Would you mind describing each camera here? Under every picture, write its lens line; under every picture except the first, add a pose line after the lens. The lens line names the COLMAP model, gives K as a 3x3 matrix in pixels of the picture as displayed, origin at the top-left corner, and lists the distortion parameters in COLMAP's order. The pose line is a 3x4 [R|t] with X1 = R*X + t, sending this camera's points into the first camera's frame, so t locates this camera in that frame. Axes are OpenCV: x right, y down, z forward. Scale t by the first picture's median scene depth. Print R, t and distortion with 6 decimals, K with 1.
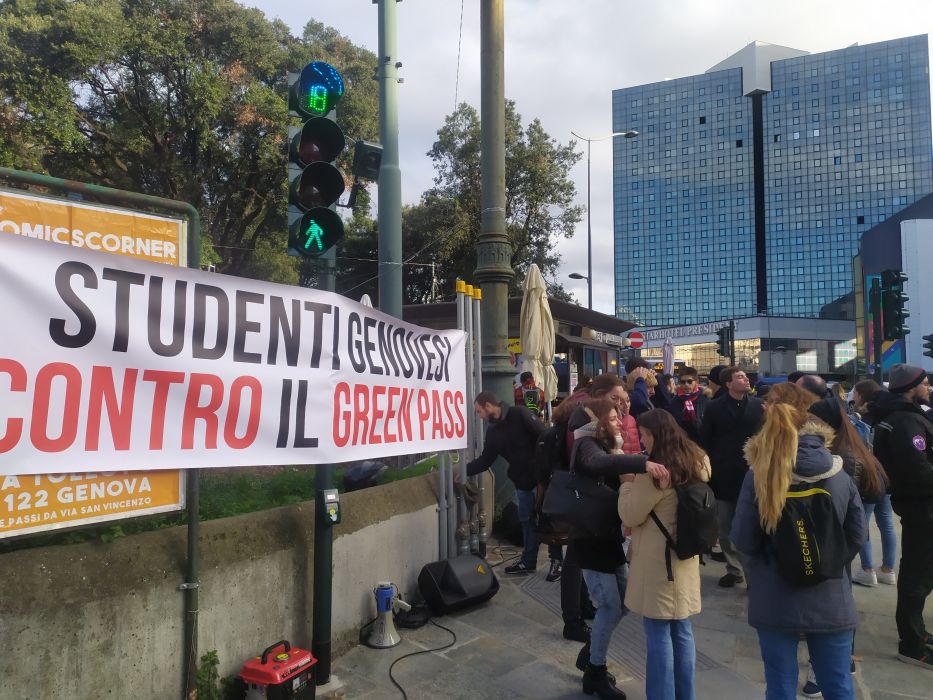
lens RADIAL K [[649.4, 0, 425.0], [0, 649.4, 343.4], [0, 0, 1]] dist [0.041361, -0.027106]
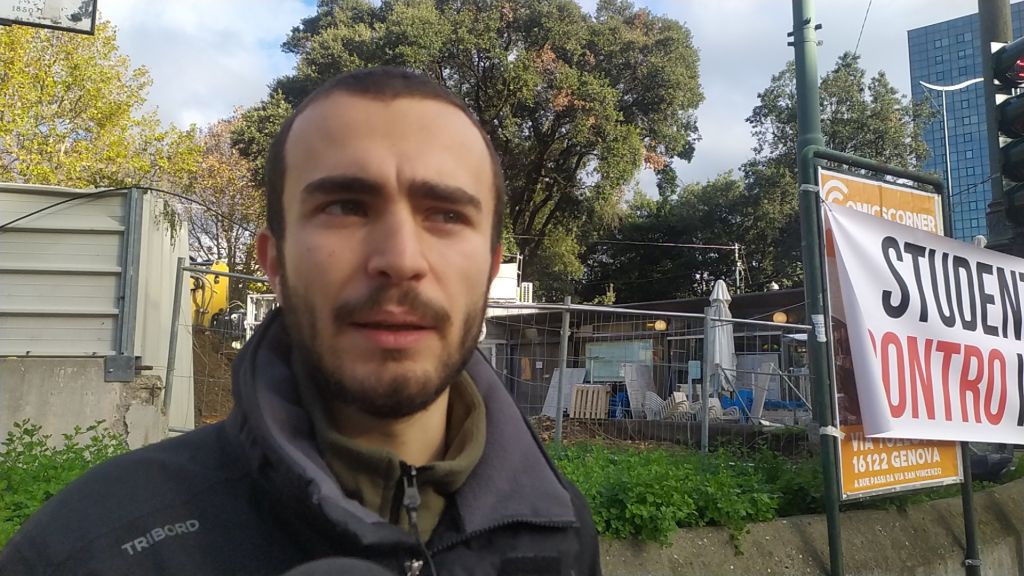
lens RADIAL K [[717.4, 0, 512.0], [0, 717.4, 288.0], [0, 0, 1]] dist [0.086703, -0.090236]
pose [[0.969388, -0.024565, -0.244303, -0.680784], [0.007366, 0.997445, -0.071065, 0.030323], [0.245424, 0.067090, 0.967091, -0.230236]]
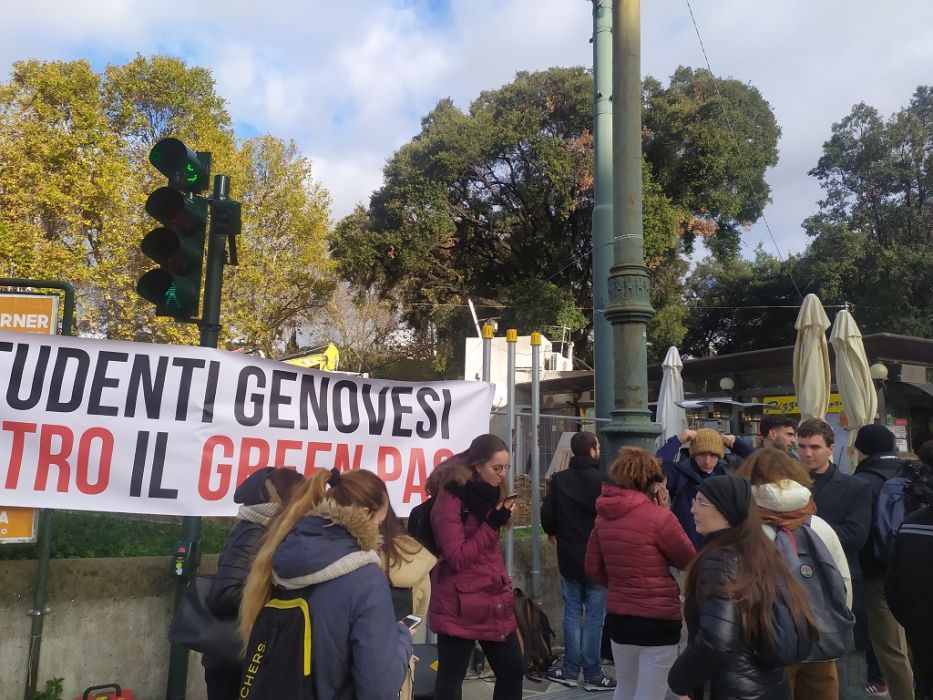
lens RADIAL K [[649.4, 0, 425.0], [0, 649.4, 343.4], [0, 0, 1]] dist [0.041361, -0.027106]
pose [[0.825236, -0.064031, -0.561147, 0.793793], [0.012151, 0.995336, -0.095705, 0.020178], [0.564658, 0.072160, 0.822164, 0.370418]]
